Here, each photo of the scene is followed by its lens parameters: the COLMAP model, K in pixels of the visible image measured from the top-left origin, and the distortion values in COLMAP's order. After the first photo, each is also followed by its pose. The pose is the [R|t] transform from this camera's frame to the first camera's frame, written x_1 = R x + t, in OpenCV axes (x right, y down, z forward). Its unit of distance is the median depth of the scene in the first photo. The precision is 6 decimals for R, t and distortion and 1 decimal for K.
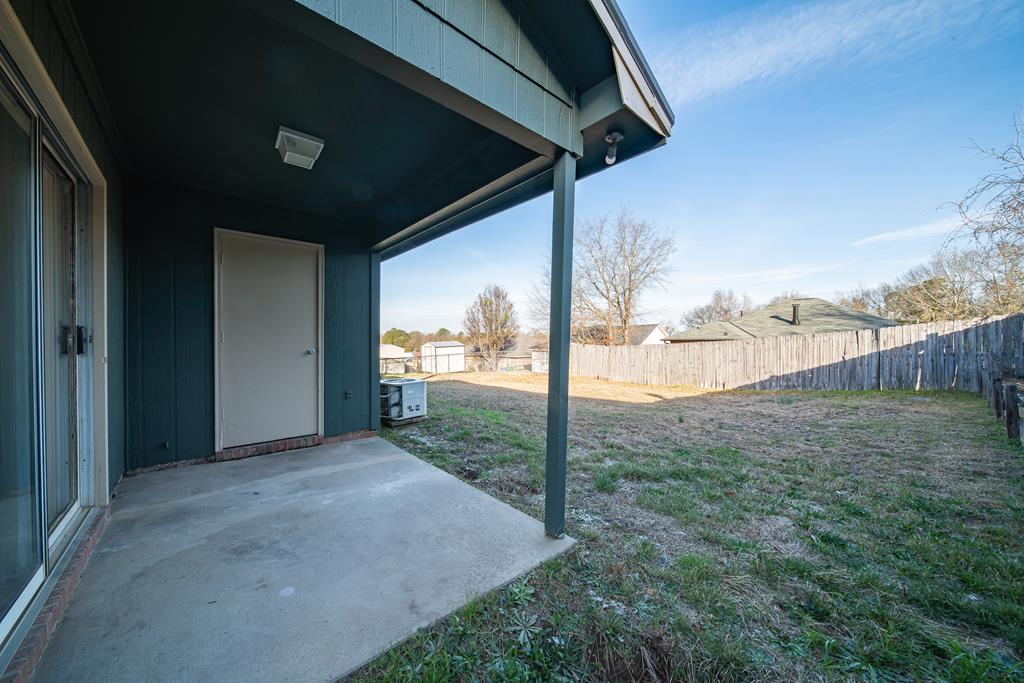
lens RADIAL K [[357.0, 0, 508.7], [0, 357.0, 342.8], [0, 0, 1]] dist [0.002786, -0.000529]
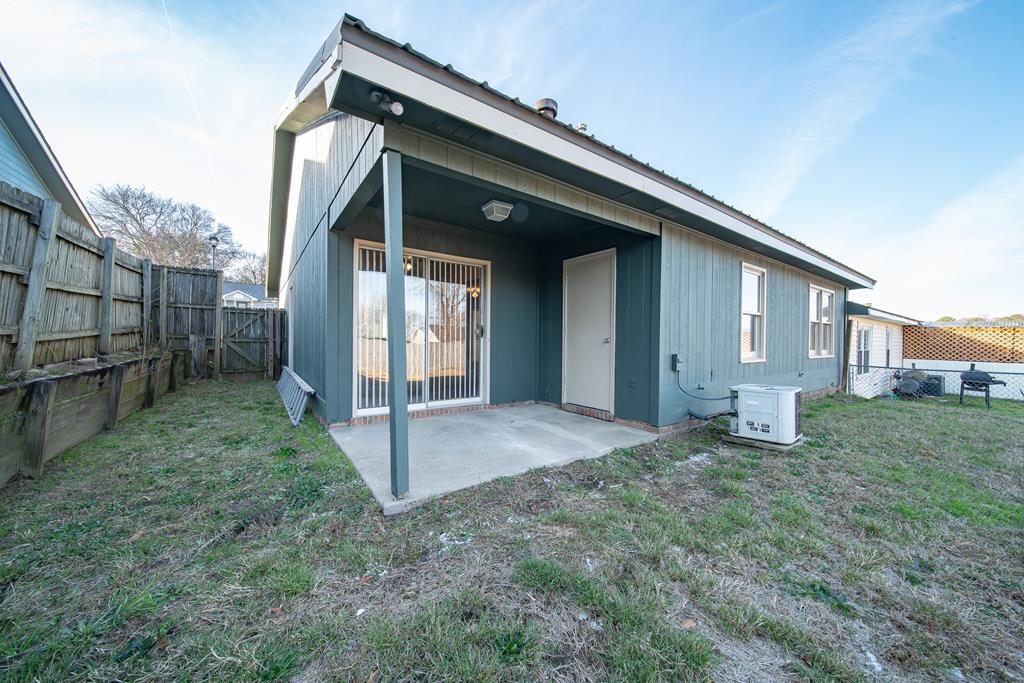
lens RADIAL K [[357.0, 0, 509.7], [0, 357.0, 340.6], [0, 0, 1]] dist [0.002786, -0.000529]
pose [[-0.094255, 0.003419, -0.995542, 0.758778], [-0.015547, 0.999867, 0.004906, 0.026920], [0.995427, 0.015940, -0.094189, 0.906508]]
